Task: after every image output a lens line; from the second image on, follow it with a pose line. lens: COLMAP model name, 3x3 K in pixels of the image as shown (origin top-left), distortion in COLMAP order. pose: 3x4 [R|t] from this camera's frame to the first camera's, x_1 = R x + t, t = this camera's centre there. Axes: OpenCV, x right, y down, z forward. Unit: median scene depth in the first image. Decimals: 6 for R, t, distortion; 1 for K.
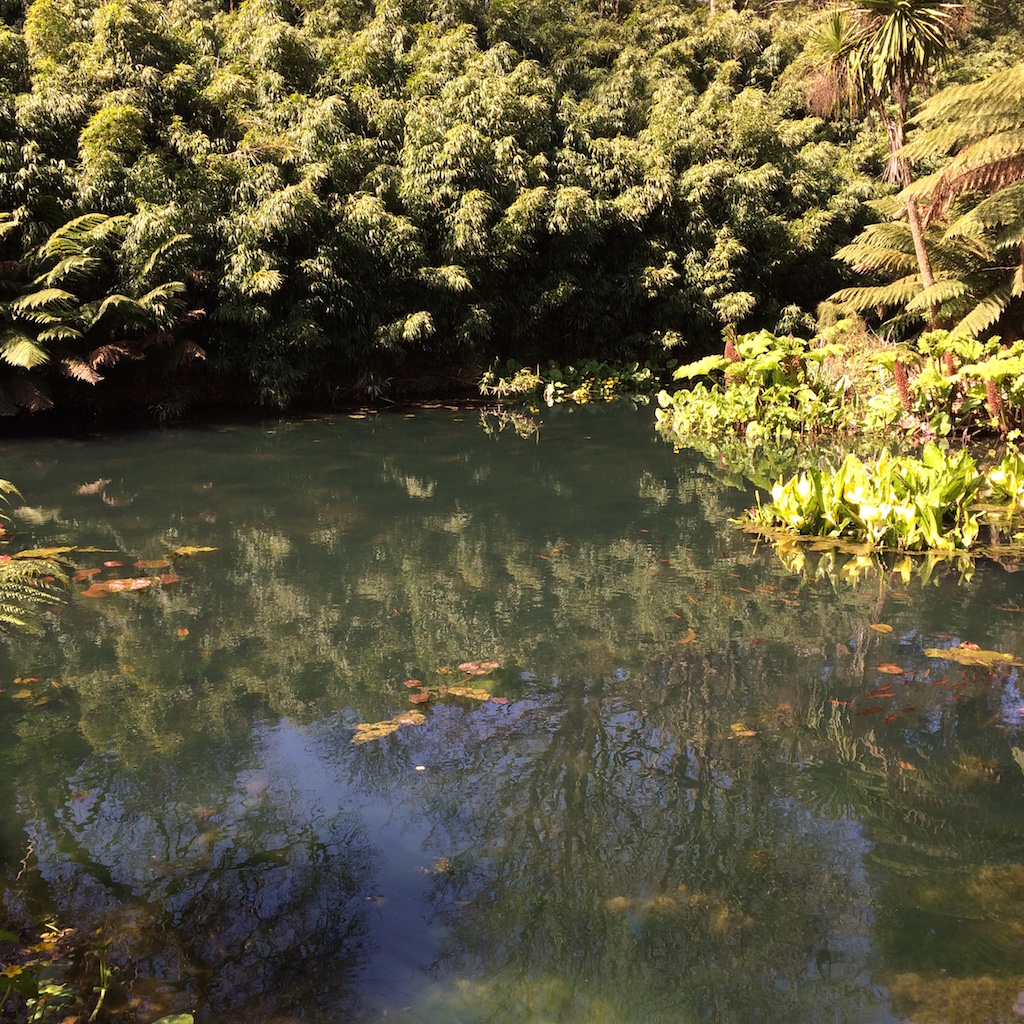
lens RADIAL K [[1192.9, 0, 517.9], [0, 1192.9, 518.3], [0, 0, 1]] dist [0.086807, -0.127293]
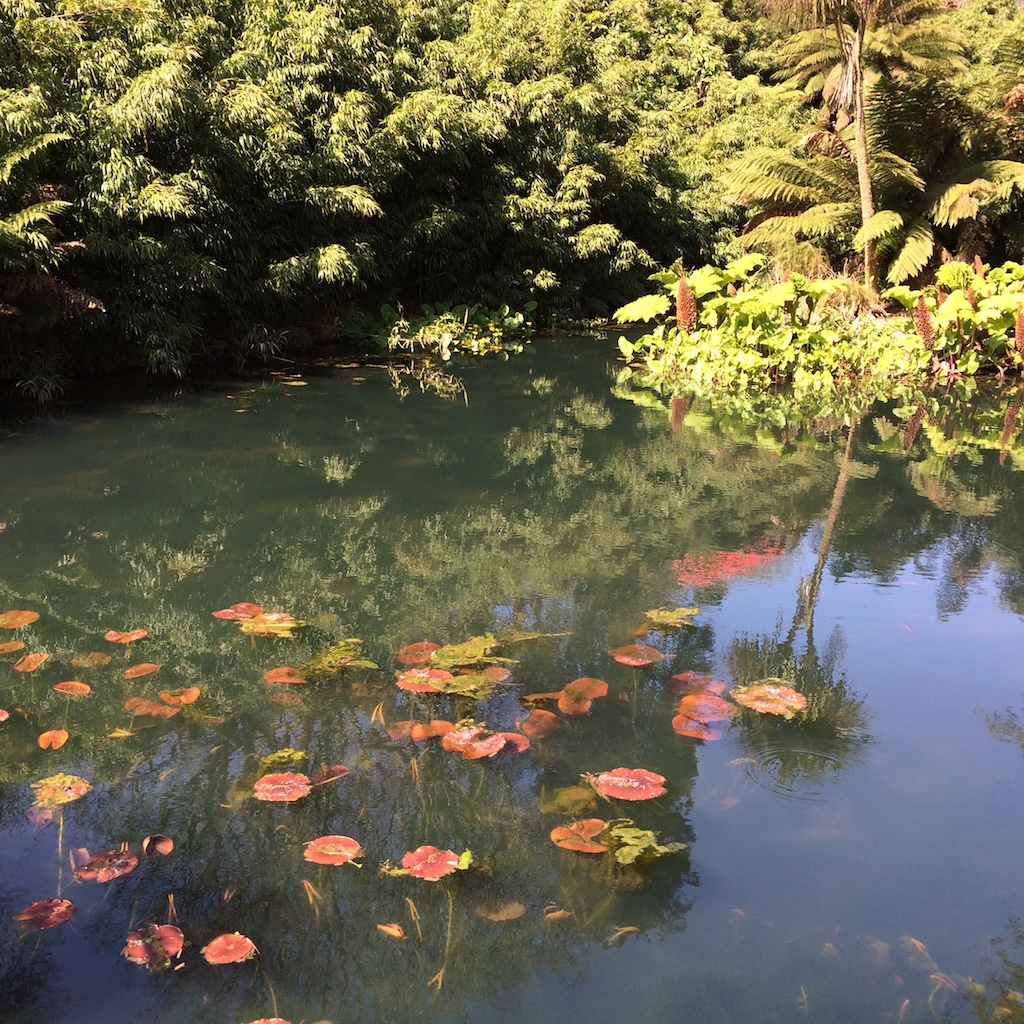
lens RADIAL K [[1192.9, 0, 517.9], [0, 1192.9, 518.3], [0, 0, 1]] dist [0.086807, -0.127293]
pose [[0.915214, -0.091110, 0.392534, -0.271942], [0.073644, 0.995516, 0.059361, -0.029893], [-0.396182, -0.025420, 0.917820, 0.210669]]
